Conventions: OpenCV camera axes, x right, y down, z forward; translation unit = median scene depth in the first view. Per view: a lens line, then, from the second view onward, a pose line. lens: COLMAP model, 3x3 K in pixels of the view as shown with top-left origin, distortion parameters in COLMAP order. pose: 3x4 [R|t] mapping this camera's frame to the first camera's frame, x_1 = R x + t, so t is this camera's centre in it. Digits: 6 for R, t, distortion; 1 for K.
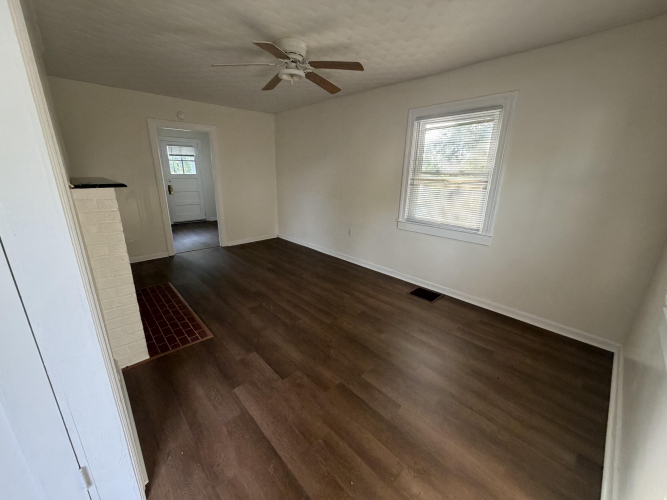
lens RADIAL K [[265.0, 0, 331.0], [0, 265.0, 249.1], [0, 0, 1]] dist [-0.002538, 0.001350]
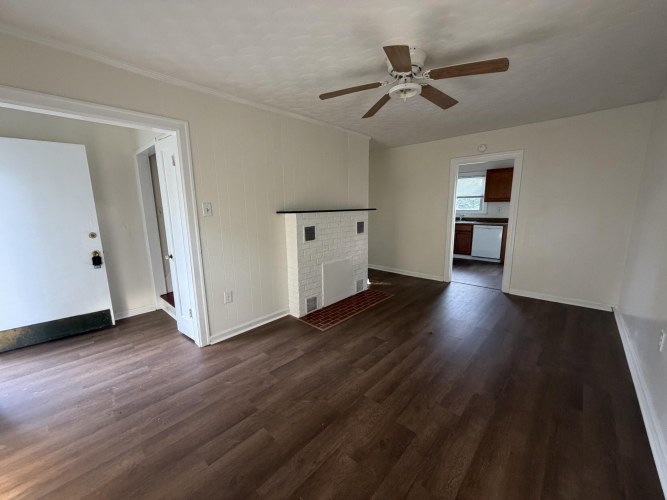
lens RADIAL K [[265.0, 0, 332.6], [0, 265.0, 249.5], [0, 0, 1]] dist [-0.002538, 0.001350]
pose [[0.070322, 0.144141, -0.987055, 0.729719], [-0.261065, 0.957676, 0.121252, -0.202098], [0.962756, 0.249159, 0.104976, 0.788827]]
